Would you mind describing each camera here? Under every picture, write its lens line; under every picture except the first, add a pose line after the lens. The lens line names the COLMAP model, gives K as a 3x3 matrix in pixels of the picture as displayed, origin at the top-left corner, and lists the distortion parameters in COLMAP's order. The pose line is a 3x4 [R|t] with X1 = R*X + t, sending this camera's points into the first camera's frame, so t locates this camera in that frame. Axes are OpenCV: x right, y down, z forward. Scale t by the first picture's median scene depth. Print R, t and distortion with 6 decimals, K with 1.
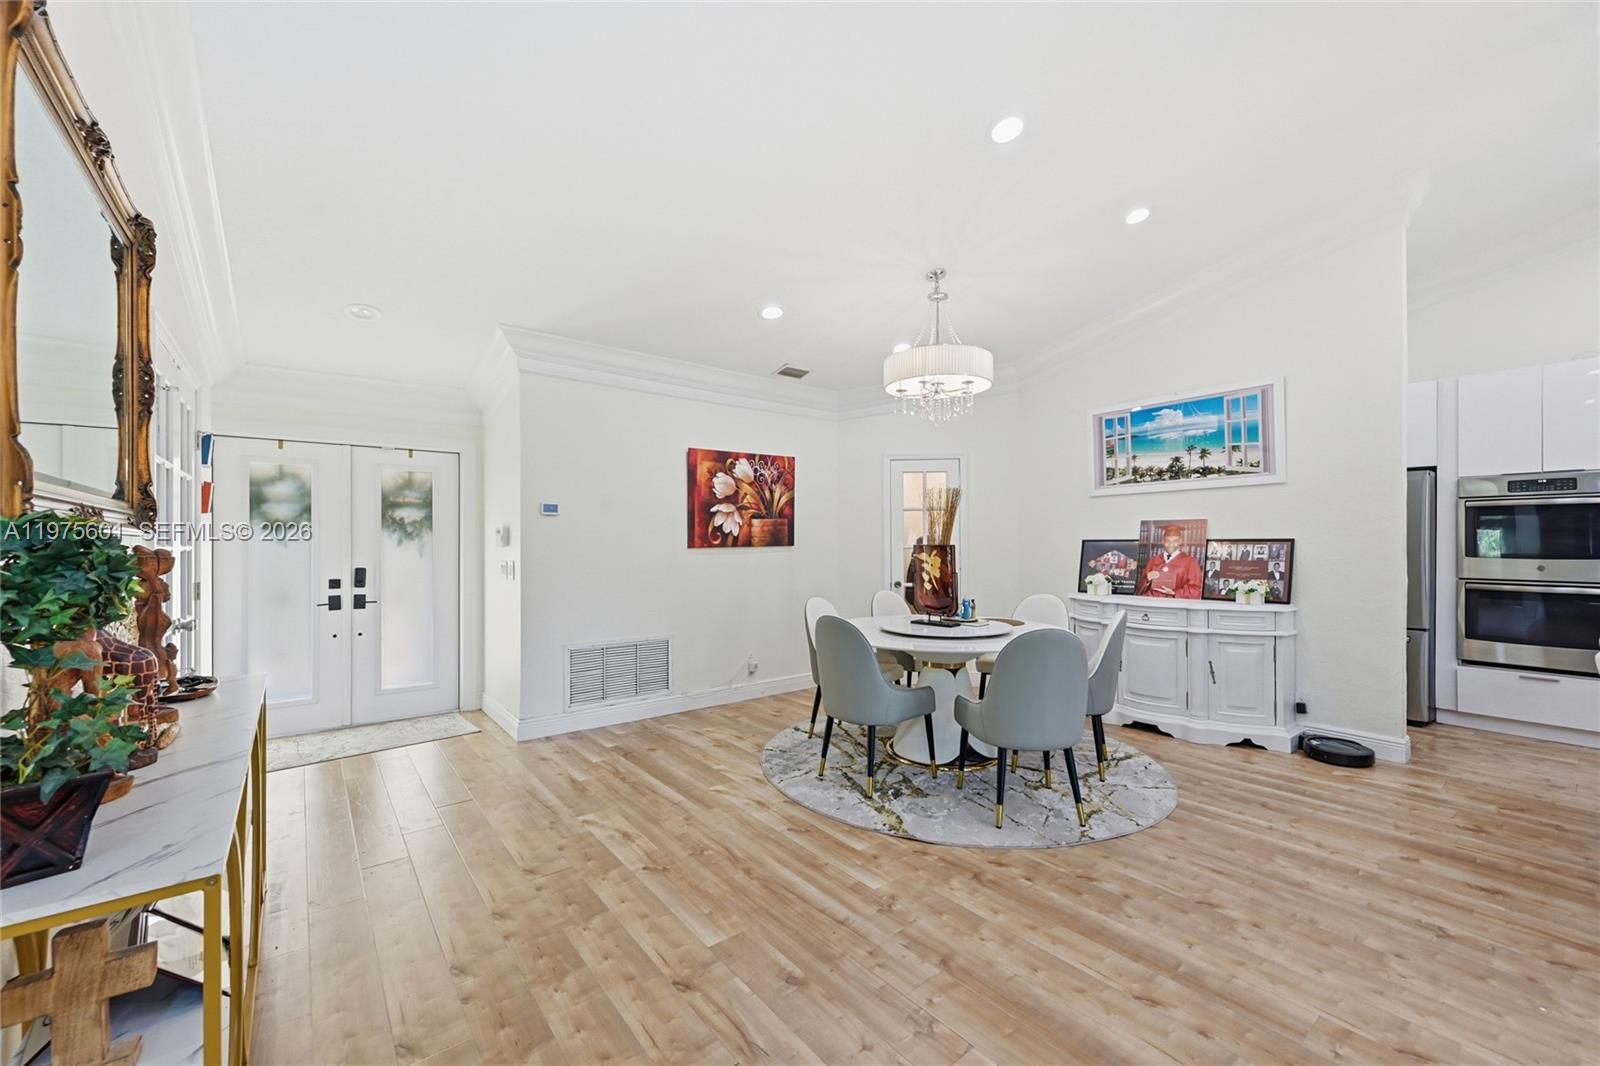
lens RADIAL K [[641.5, 0, 804.0], [0, 641.5, 541.4], [0, 0, 1]] dist [-0.002153, 0.001032]
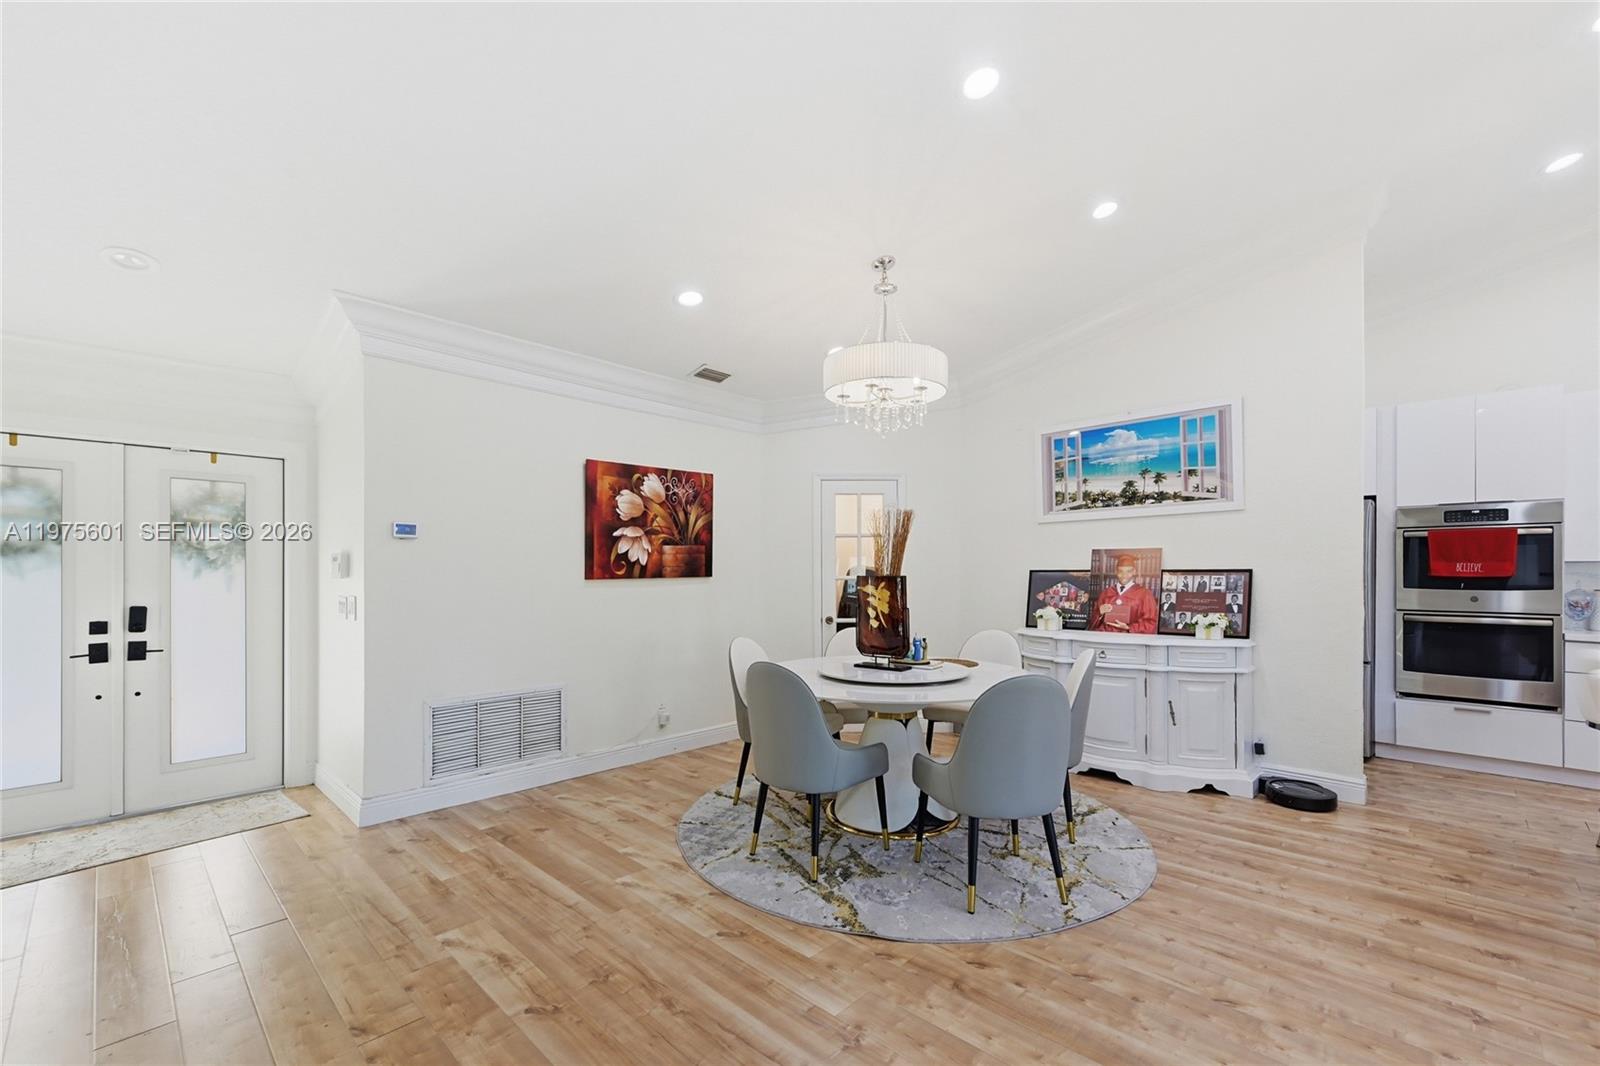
lens RADIAL K [[675.3, 0, 806.8], [0, 675.3, 571.2], [0, 0, 1]] dist [-0.000114, -0.000144]
pose [[0.990006, 0.000949, 0.141025, -0.022808], [-0.000863, 0.999999, -0.000678, 0.000035], [-0.141026, 0.000549, 0.990006, 0.104081]]
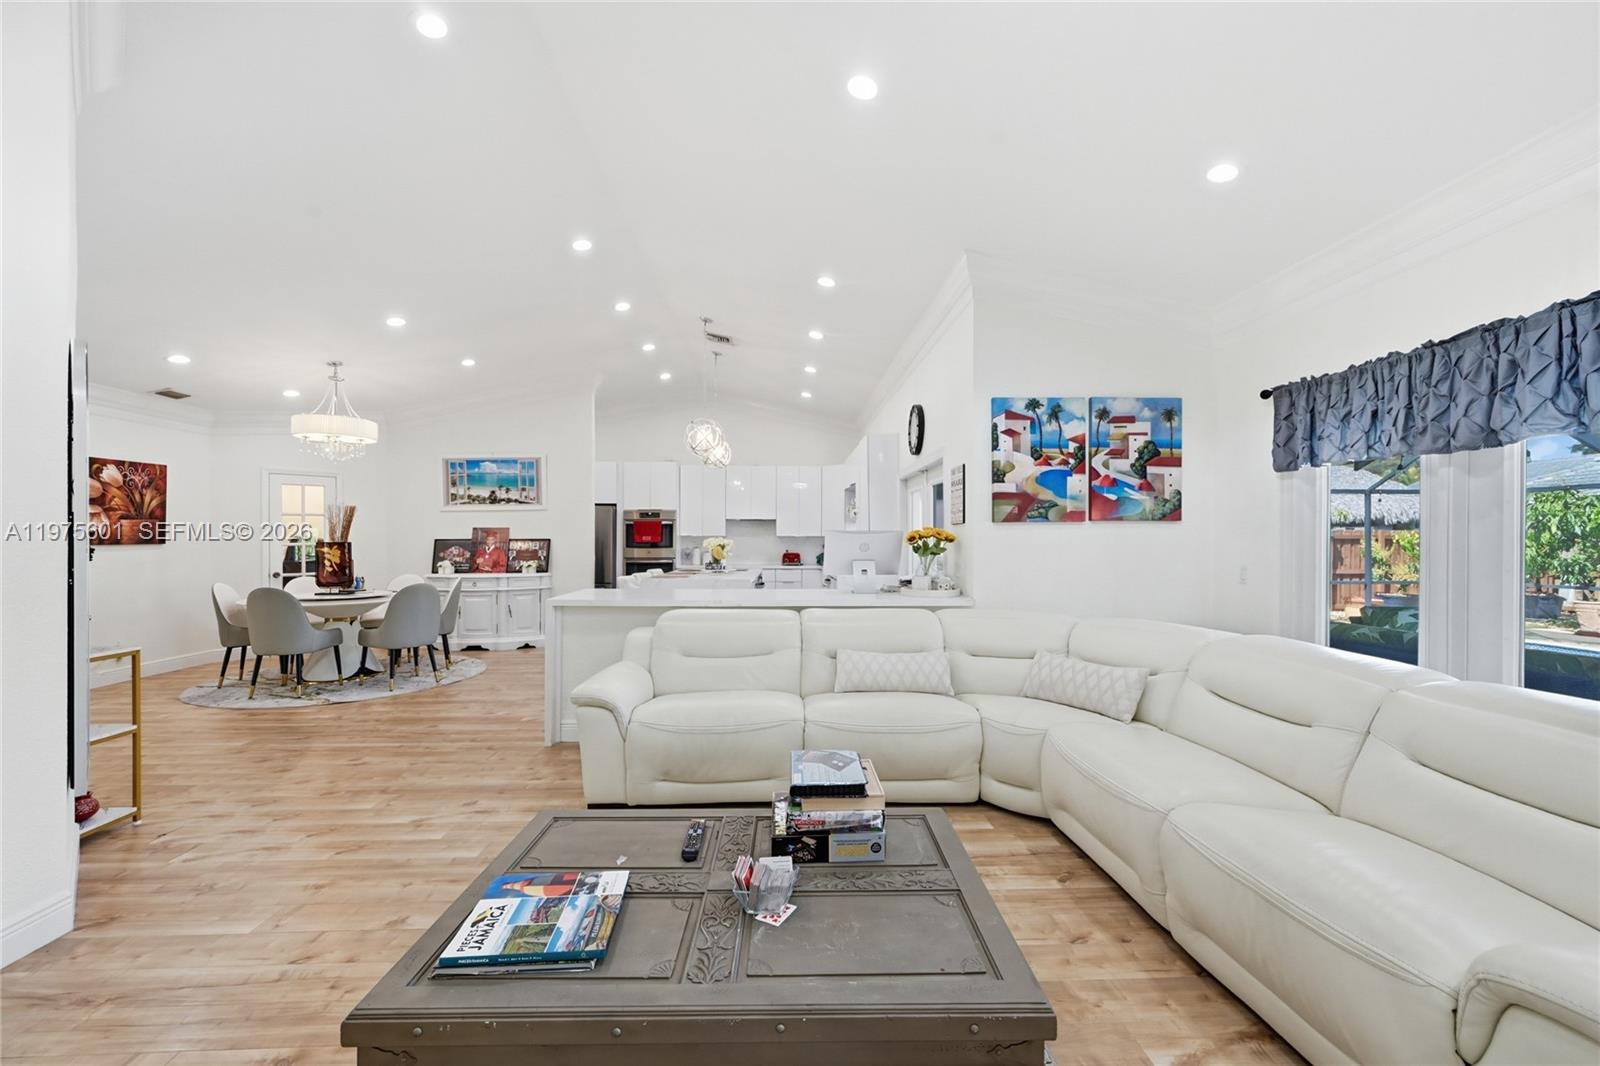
lens RADIAL K [[641.5, 0, 803.4], [0, 641.5, 540.0], [0, 0, 1]] dist [-0.002153, 0.001032]
pose [[0.588583, 0.001897, 0.808435, -0.342123], [-0.000694, 0.999998, -0.001841, 0.002394], [-0.808437, 0.000523, 0.588583, -0.735054]]
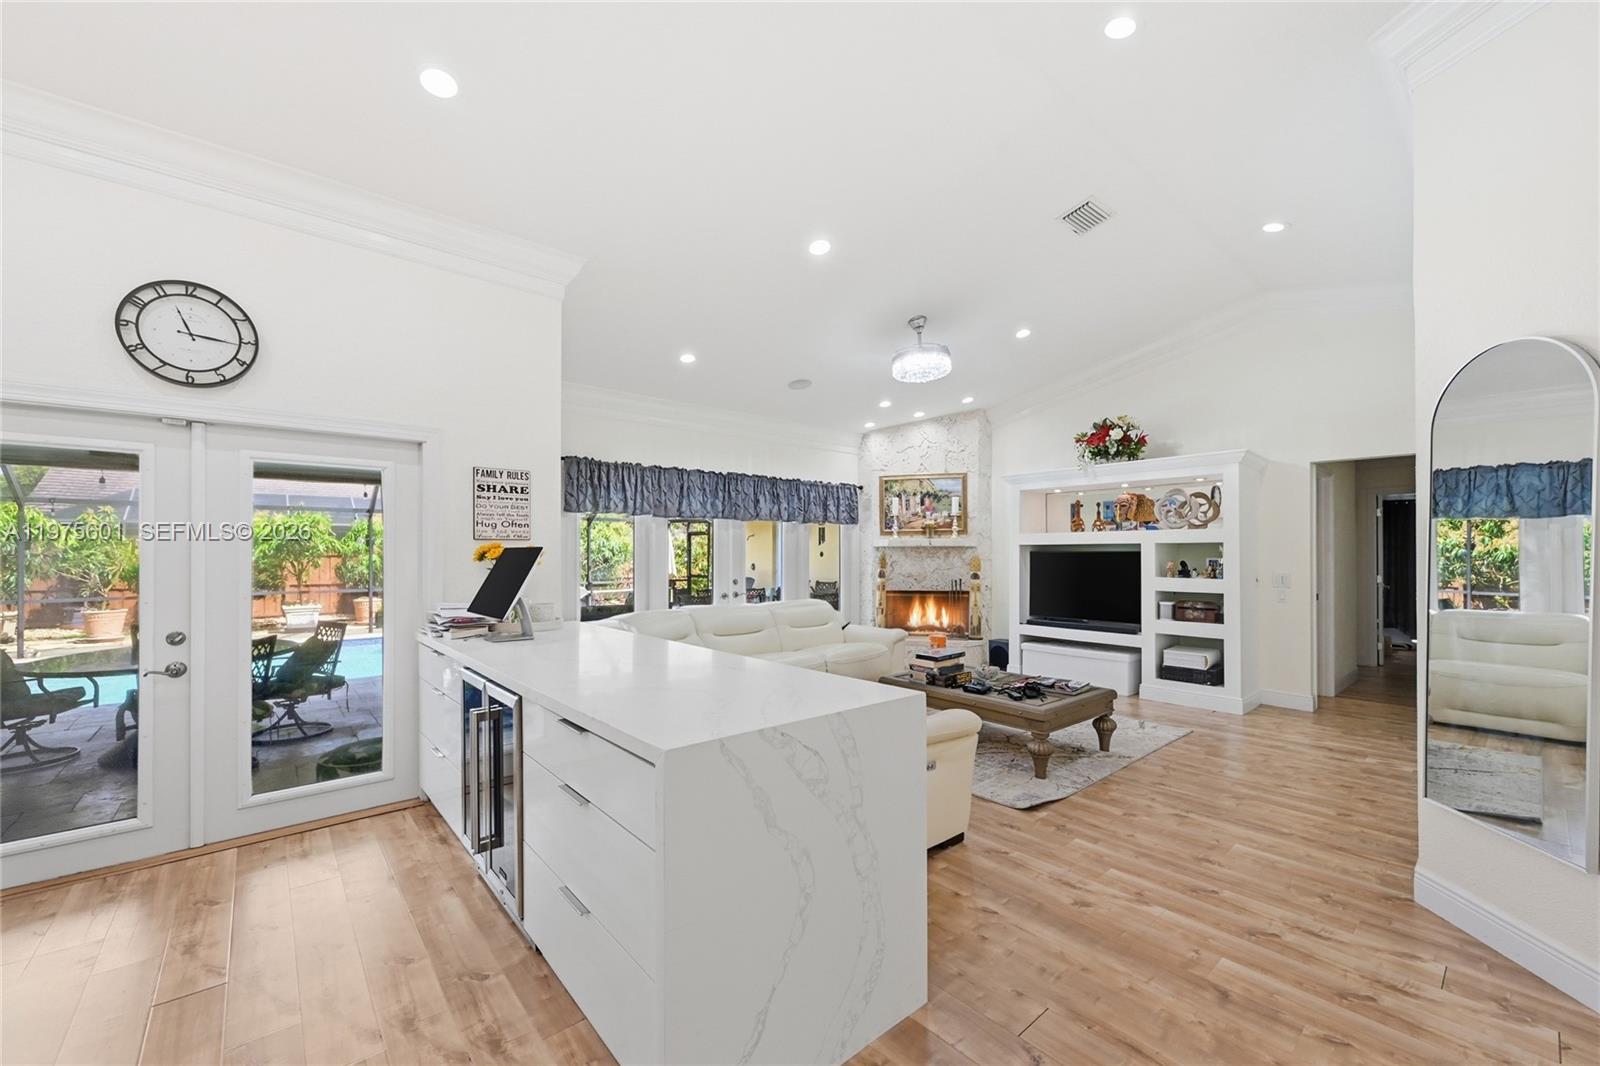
lens RADIAL K [[641.5, 0, 806.7], [0, 641.5, 547.3], [0, 0, 1]] dist [-0.002153, 0.001032]
pose [[-0.998632, 0.000080, -0.052280, 0.300028], [0.000345, 0.999987, -0.005051, -0.012521], [0.052279, -0.005062, -0.998620, 0.555383]]
